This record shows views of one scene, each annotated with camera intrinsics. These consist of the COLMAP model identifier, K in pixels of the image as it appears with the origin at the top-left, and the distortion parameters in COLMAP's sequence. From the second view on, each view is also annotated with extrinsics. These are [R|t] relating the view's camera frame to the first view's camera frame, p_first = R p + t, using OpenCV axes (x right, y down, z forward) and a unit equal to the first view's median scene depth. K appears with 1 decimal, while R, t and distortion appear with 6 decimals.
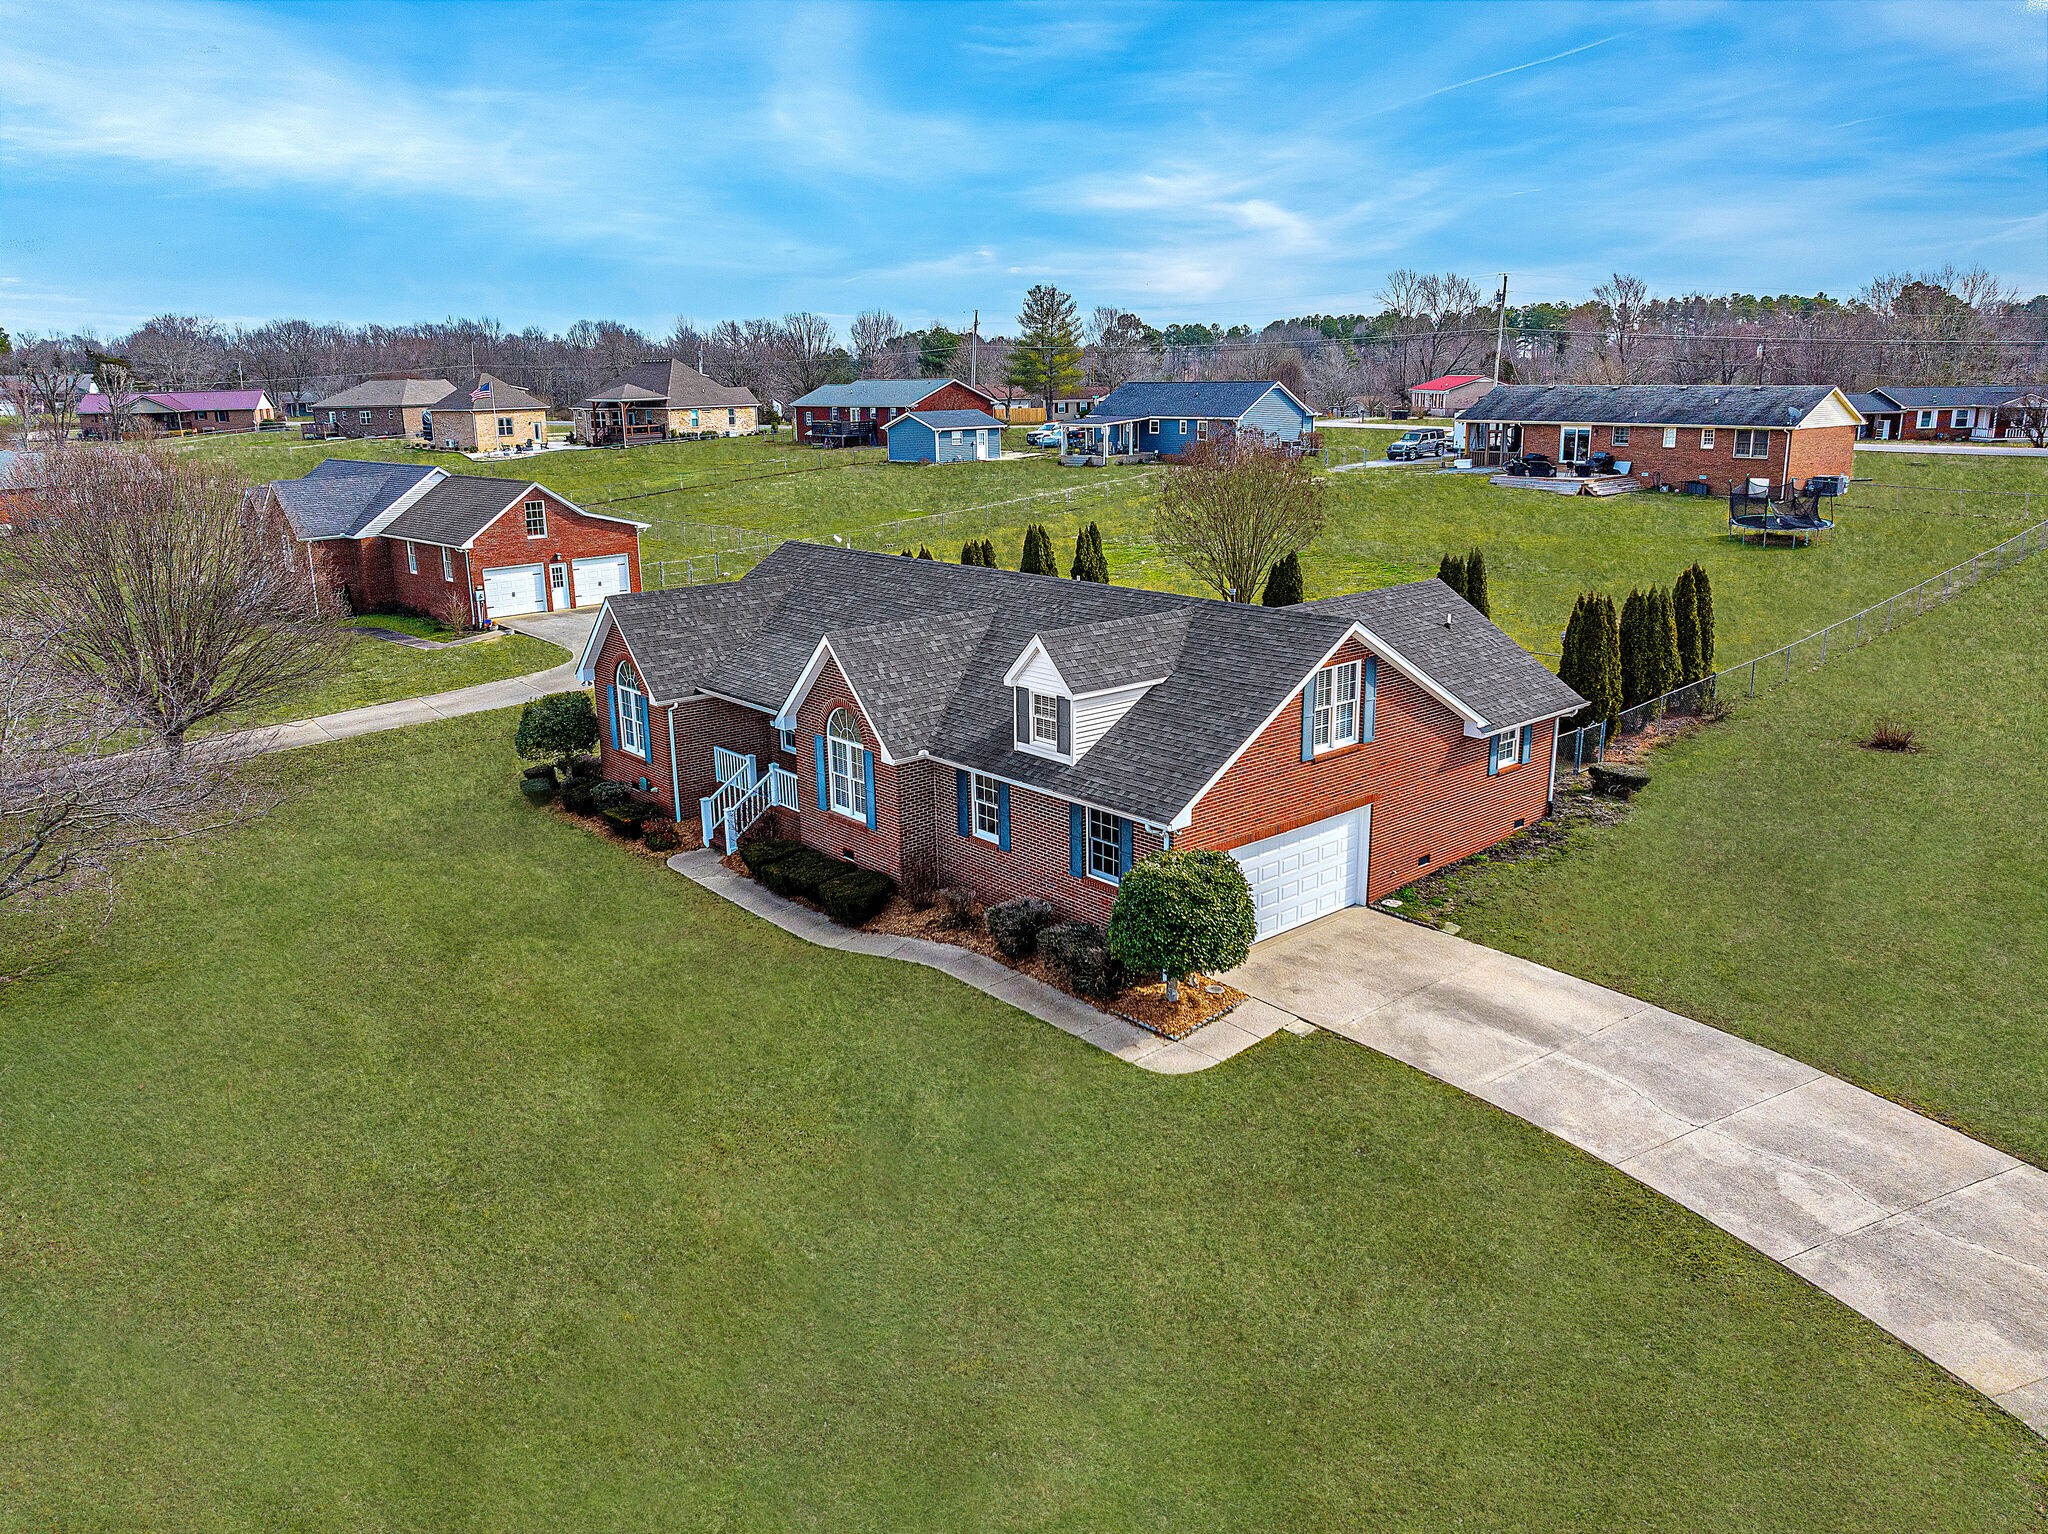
lens RADIAL K [[1454.0, 0, 1020.1], [0, 1454.0, 756.4], [0, 0, 1]] dist [-0.028090, 0.052518]
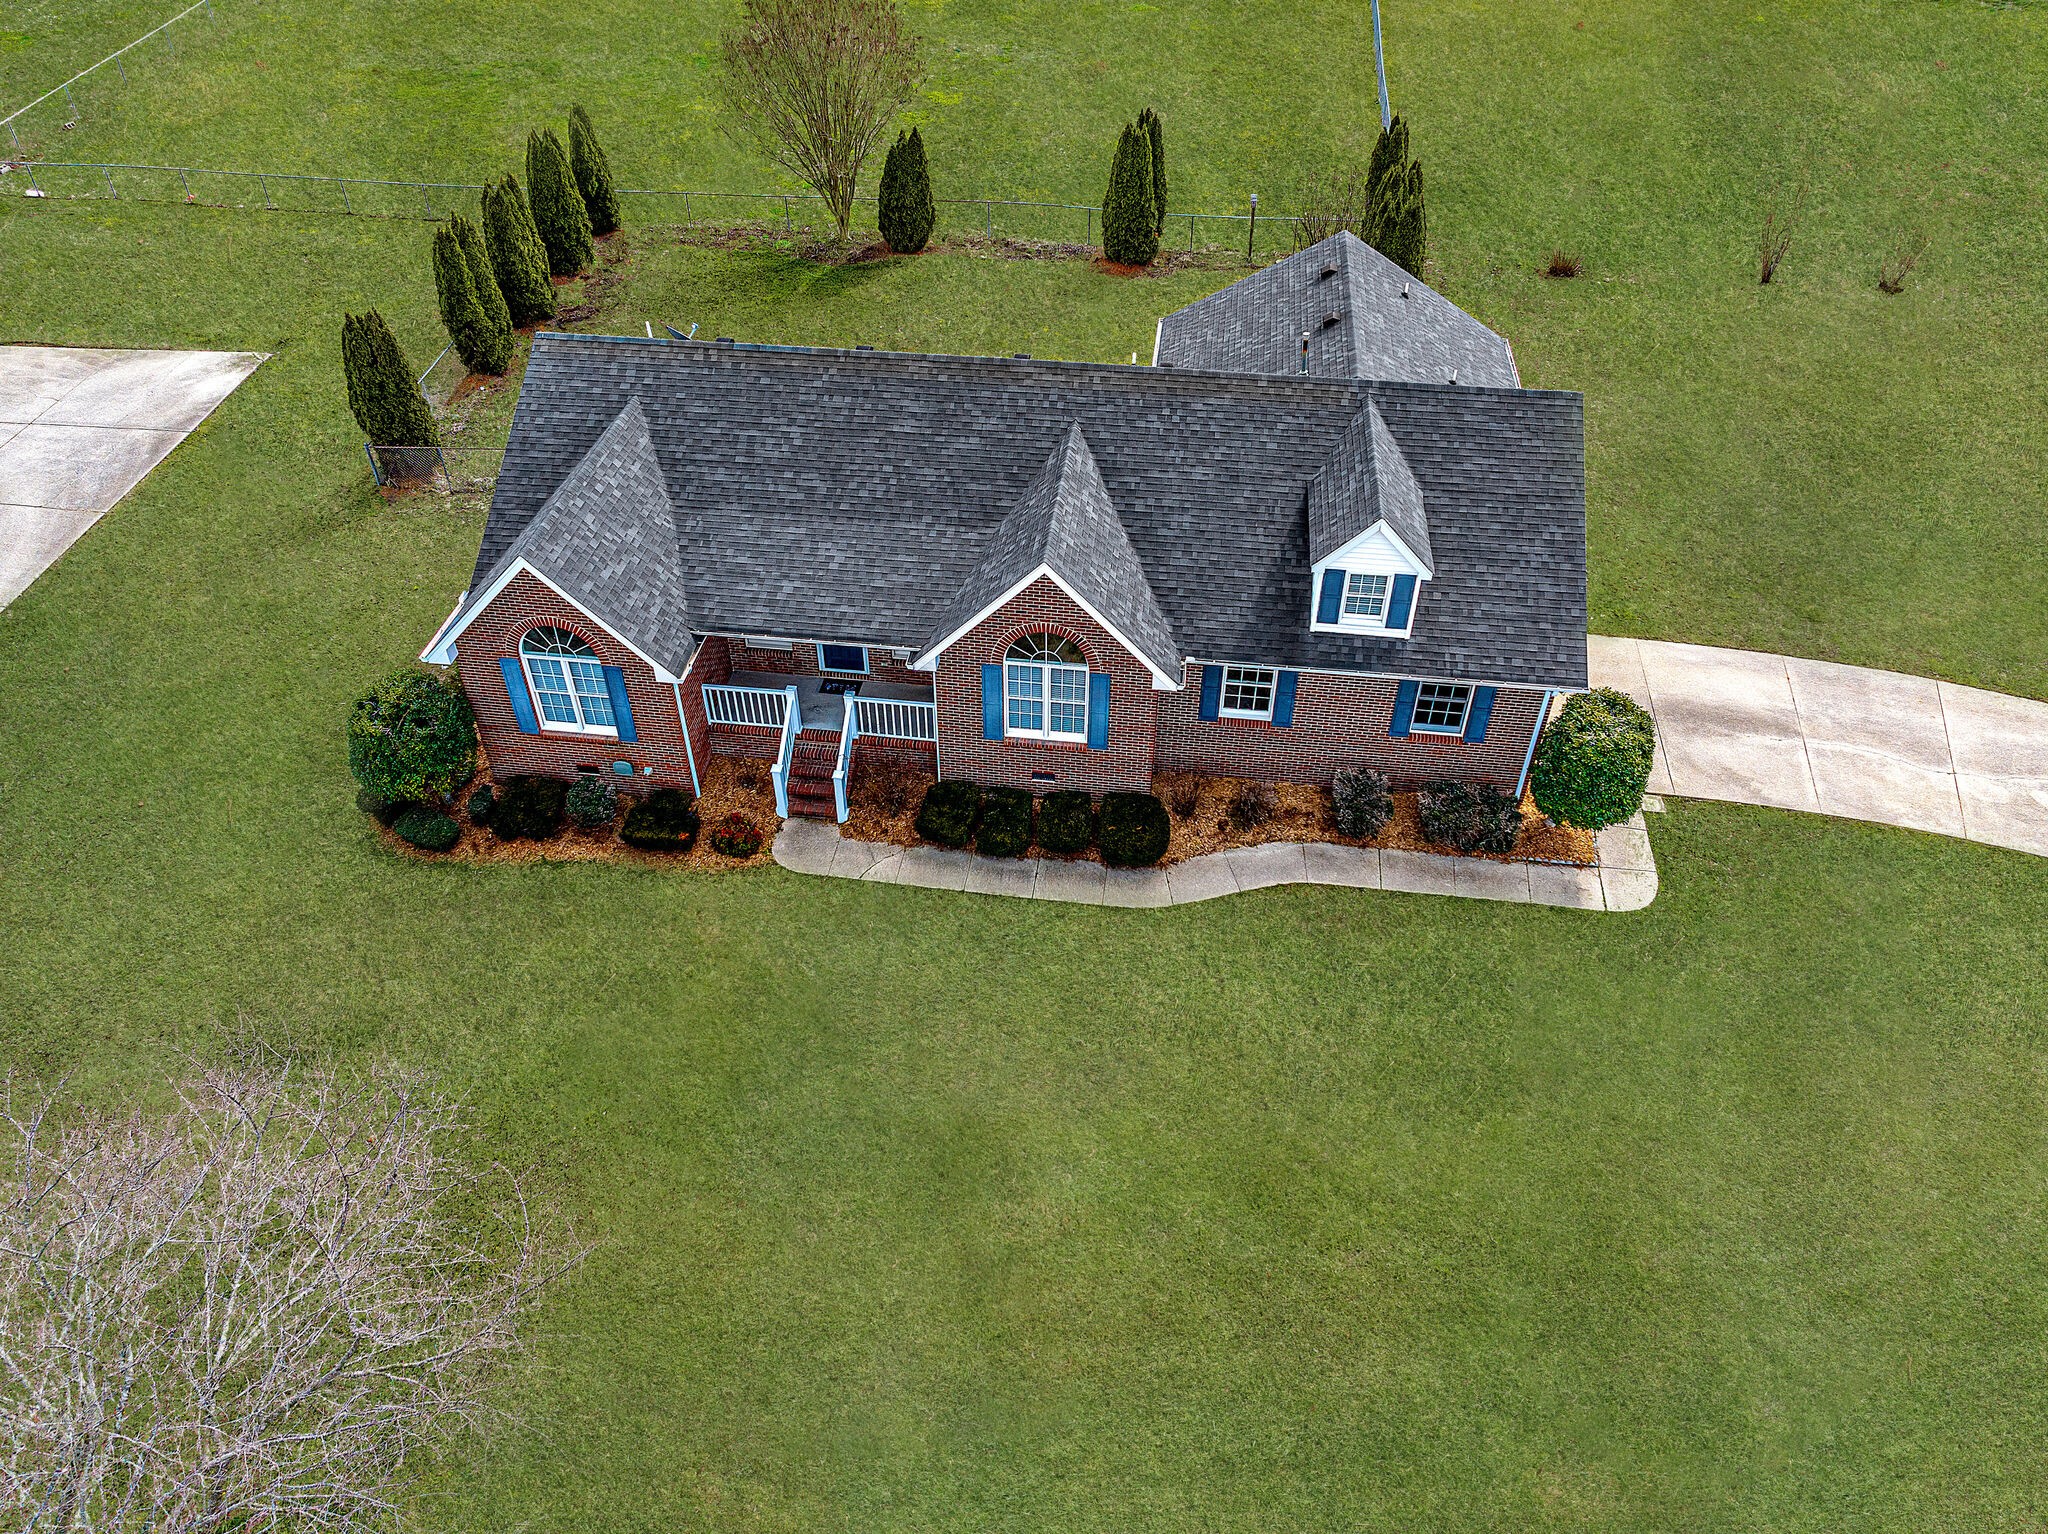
lens RADIAL K [[1454.0, 0, 1020.1], [0, 1454.0, 756.4], [0, 0, 1]] dist [-0.028090, 0.052518]
pose [[0.746675, -0.422240, 0.513993, -0.613875], [0.161268, 0.864559, 0.475953, -0.382312], [-0.645344, -0.272491, 0.713639, 0.449705]]
